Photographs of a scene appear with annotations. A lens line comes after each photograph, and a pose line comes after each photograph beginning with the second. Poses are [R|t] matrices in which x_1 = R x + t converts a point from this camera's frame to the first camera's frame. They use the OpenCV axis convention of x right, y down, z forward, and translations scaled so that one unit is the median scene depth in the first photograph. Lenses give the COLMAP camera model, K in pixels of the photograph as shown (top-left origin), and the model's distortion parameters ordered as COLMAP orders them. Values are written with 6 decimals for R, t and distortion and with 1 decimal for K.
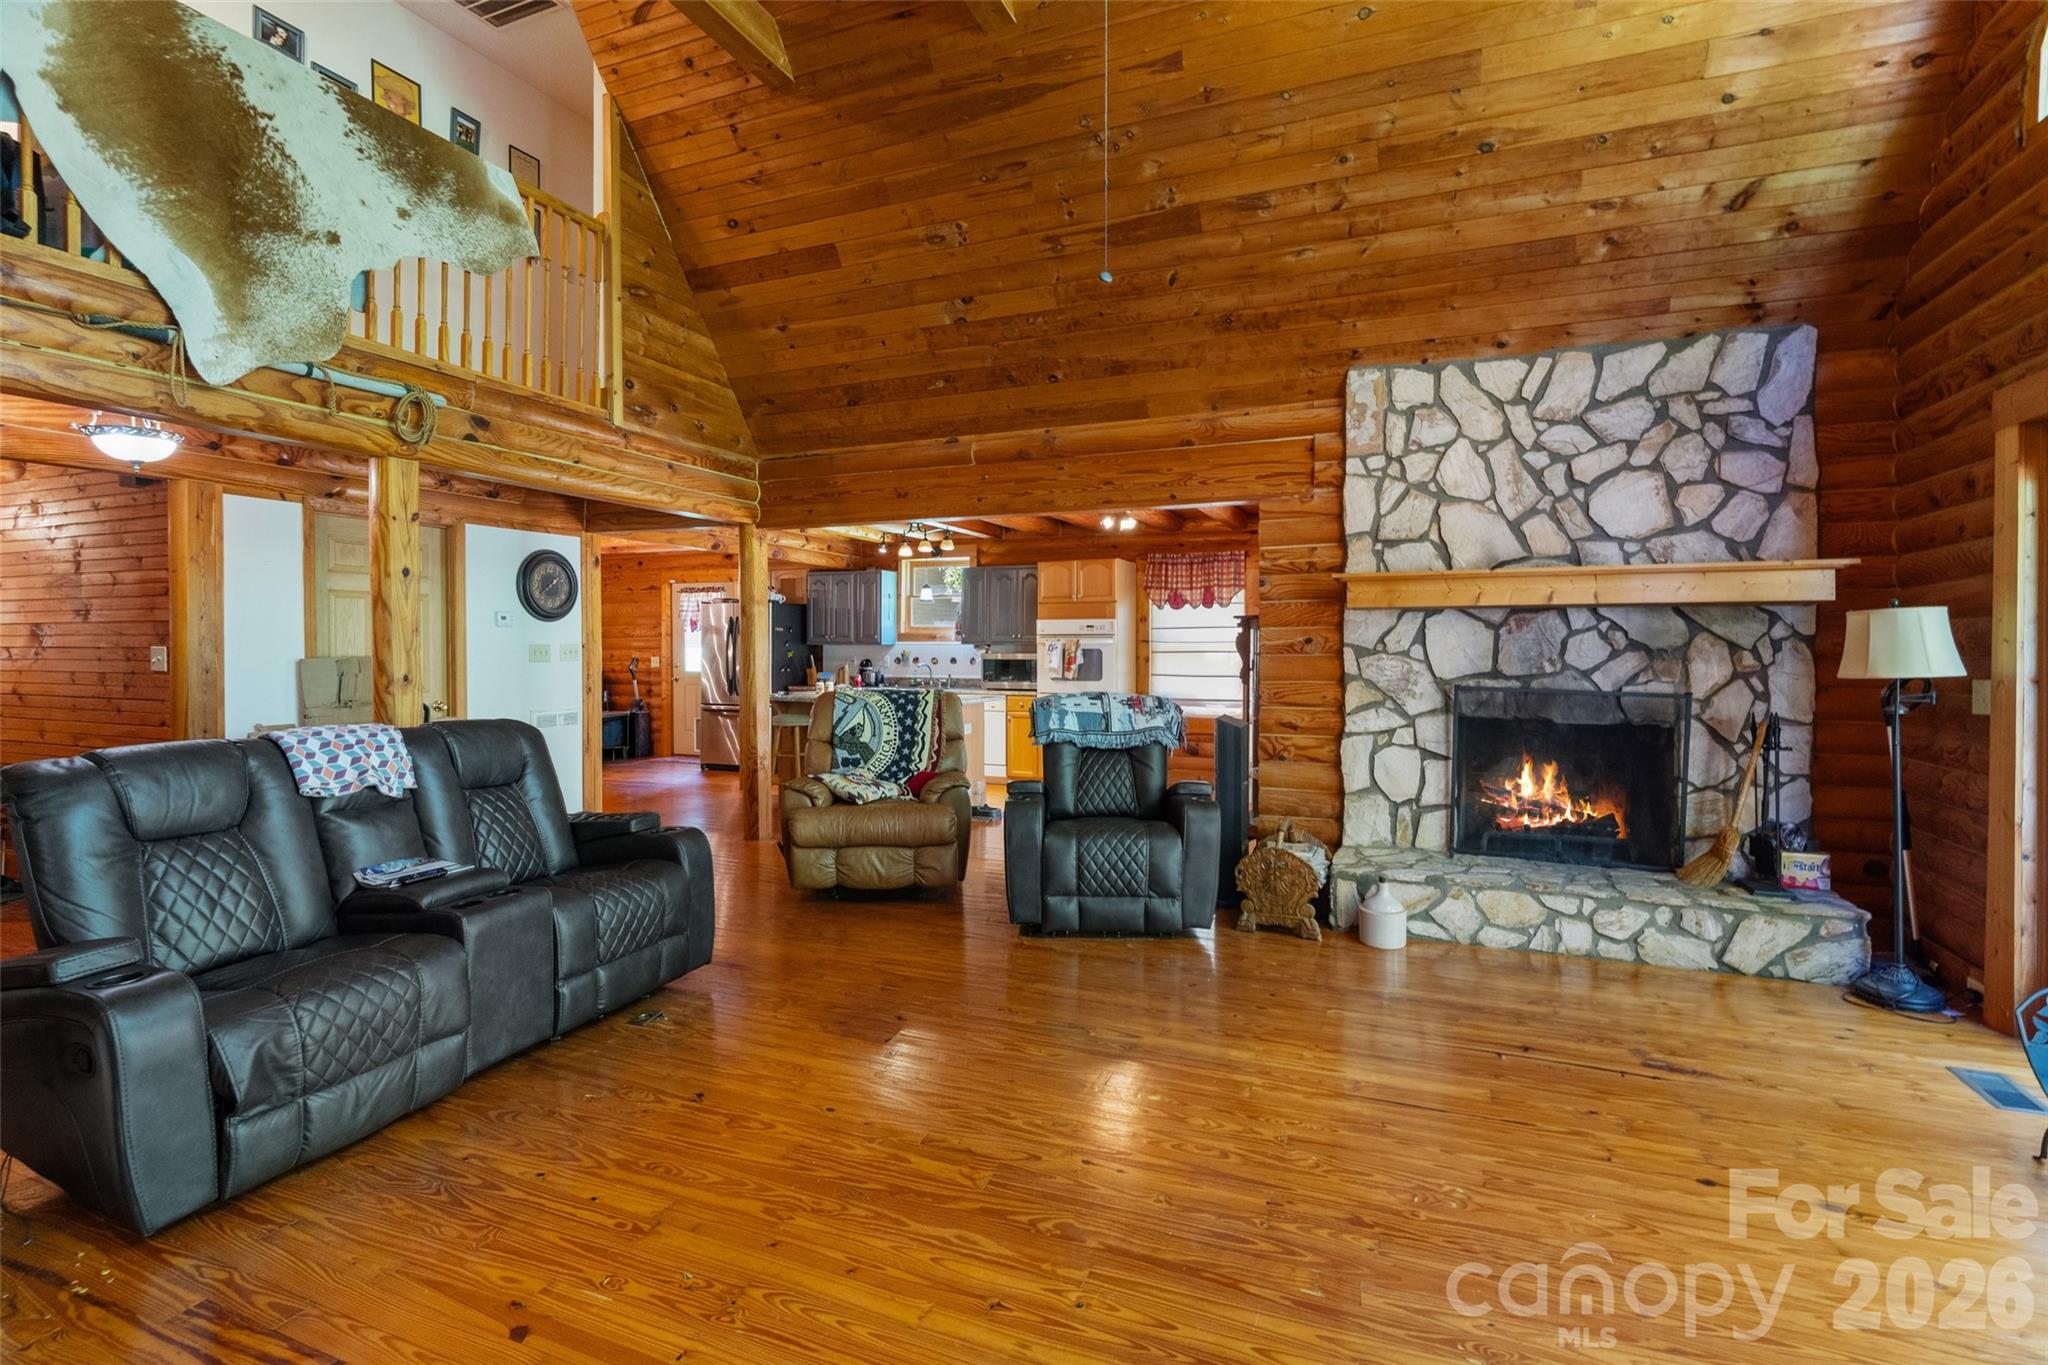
lens RADIAL K [[960.8, 0, 1019.9], [0, 960.8, 649.4], [0, 0, 1]] dist [-0.003219, -0.001187]
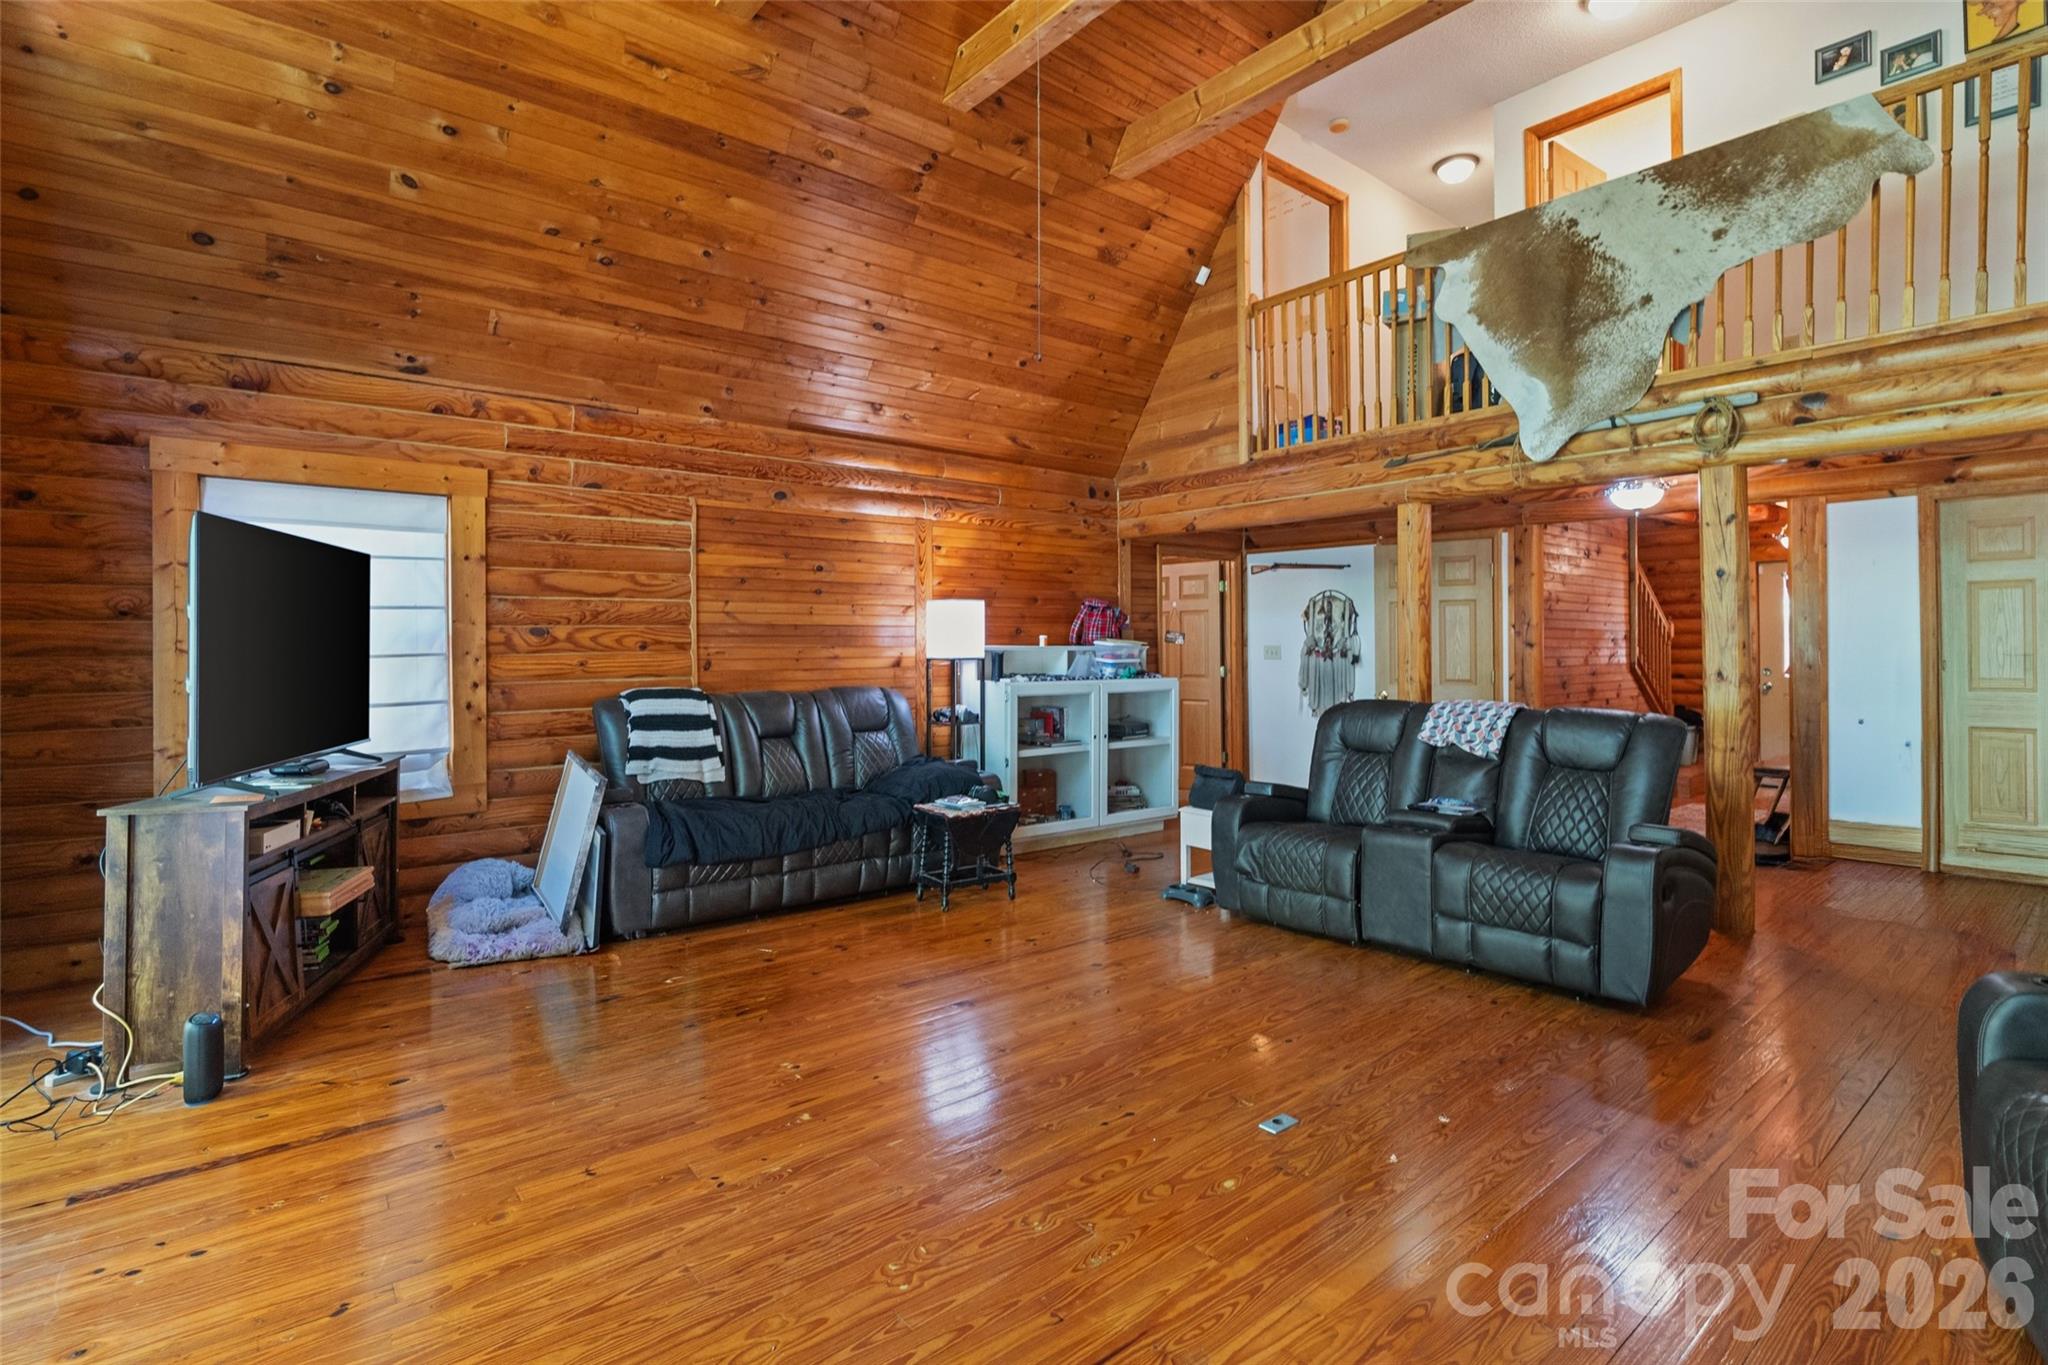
lens RADIAL K [[960.8, 0, 1043.3], [0, 960.8, 634.2], [0, 0, 1]] dist [-0.003219, -0.001187]
pose [[-0.449263, -0.010754, -0.893335, 0.700946], [-0.002902, 0.999940, -0.010578, -0.000357], [0.893395, -0.002160, -0.449268, 0.897994]]
